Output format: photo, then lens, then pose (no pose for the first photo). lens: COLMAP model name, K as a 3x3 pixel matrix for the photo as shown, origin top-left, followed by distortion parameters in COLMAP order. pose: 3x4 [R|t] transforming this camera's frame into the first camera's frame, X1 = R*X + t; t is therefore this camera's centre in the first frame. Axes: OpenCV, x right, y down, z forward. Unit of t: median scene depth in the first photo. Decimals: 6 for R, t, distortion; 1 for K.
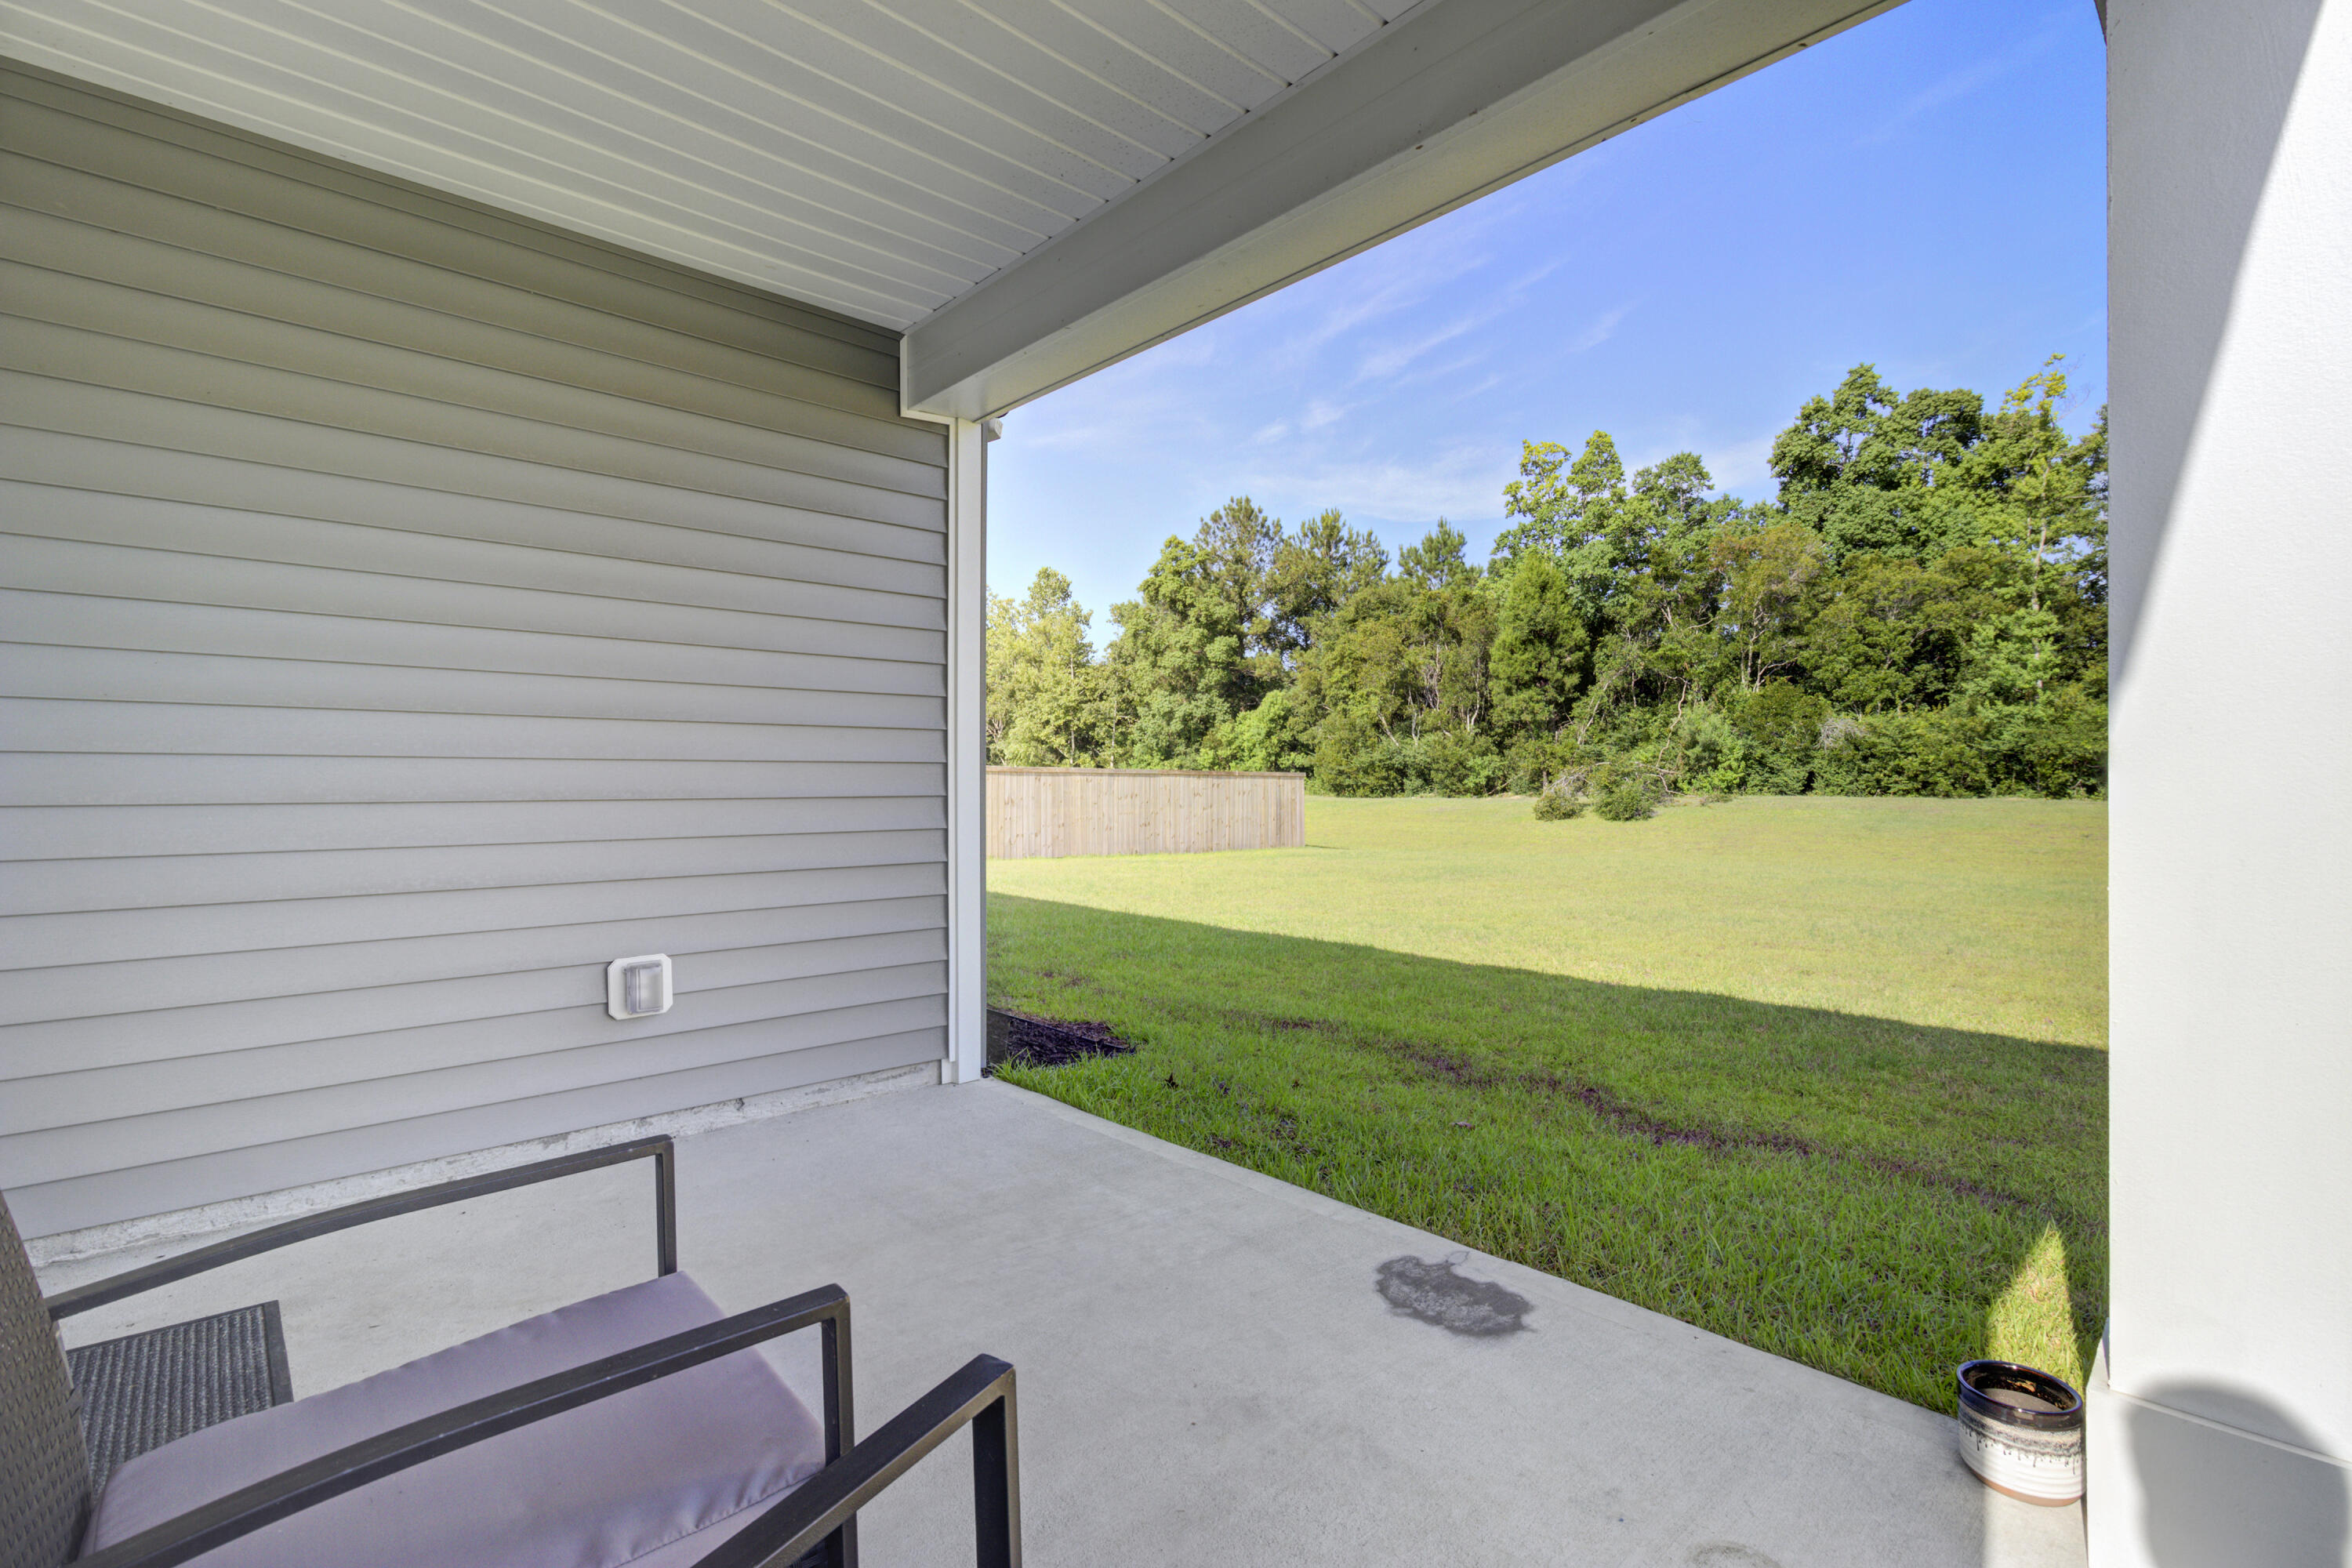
lens RADIAL K [[1090.2, 0, 1176.0], [0, 1090.2, 784.0], [0, 0, 1]] dist [-0.001064, 0.000078]
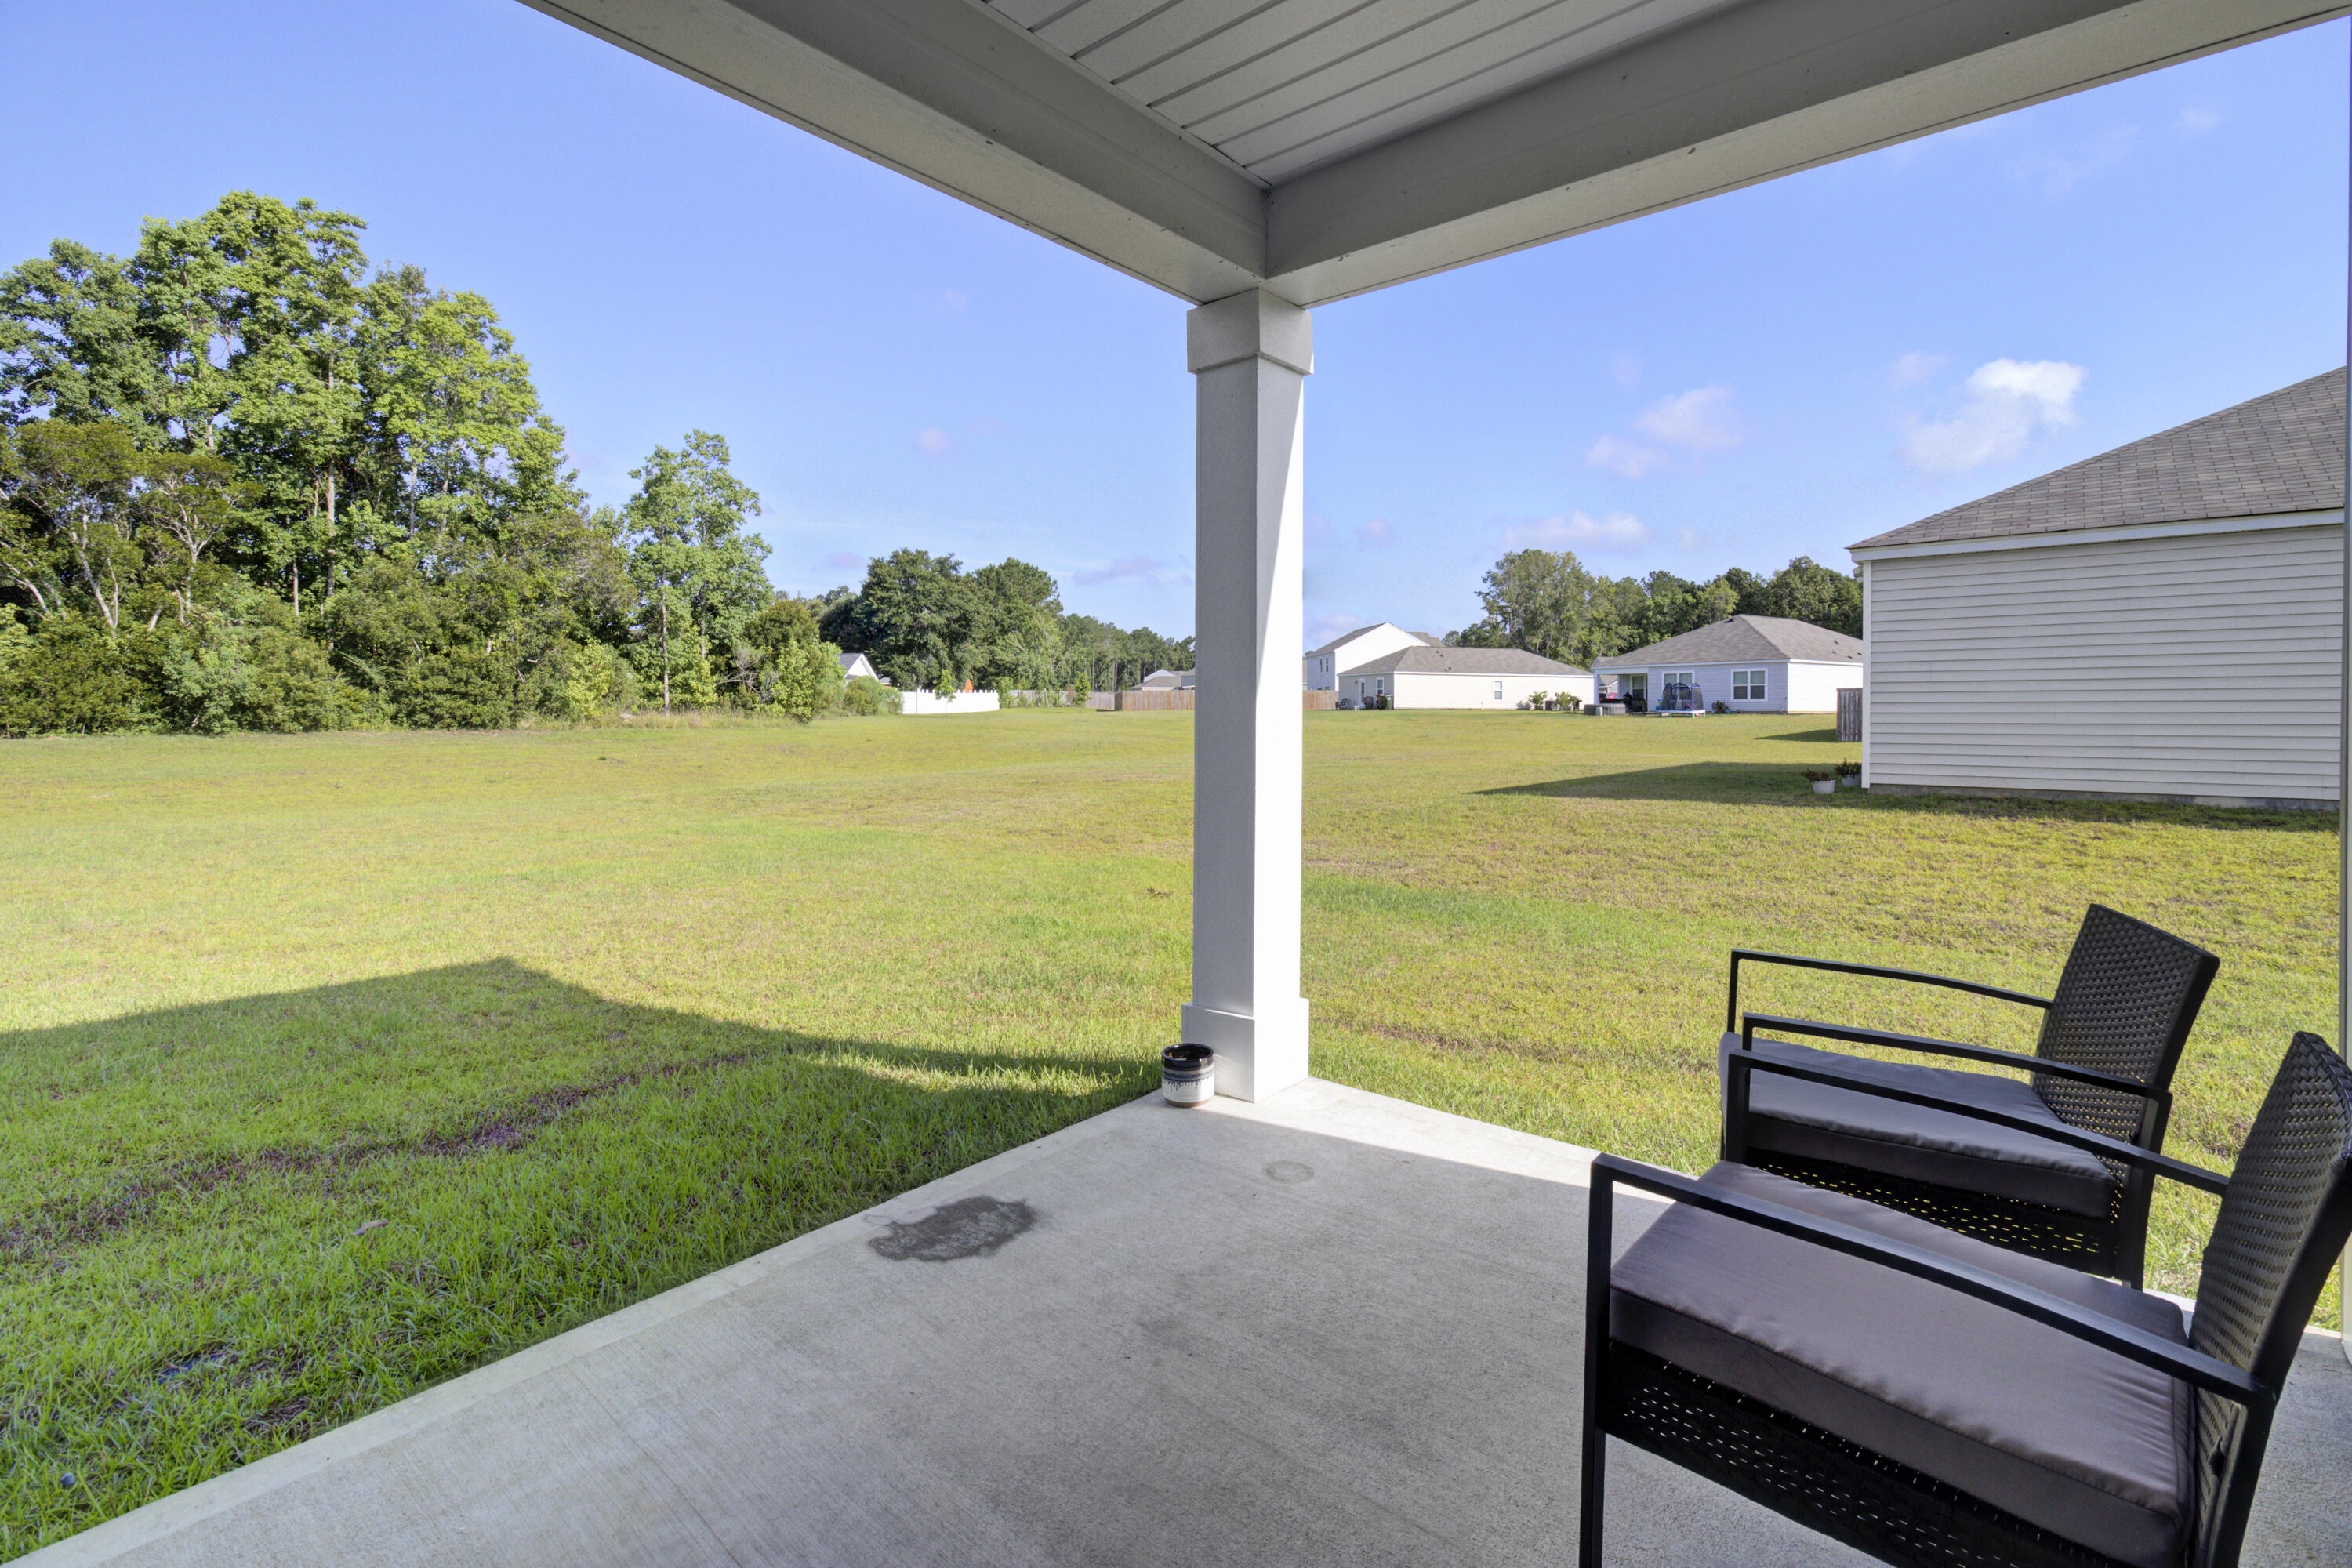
lens RADIAL K [[1080.9, 0, 1204.5], [0, 1080.9, 746.0], [0, 0, 1]] dist [-0.000345, -0.000166]
pose [[-0.138945, -0.028635, 0.989886, -0.749509], [0.001238, 0.999576, 0.029089, -0.030701], [-0.990299, 0.005267, -0.138851, 0.831150]]
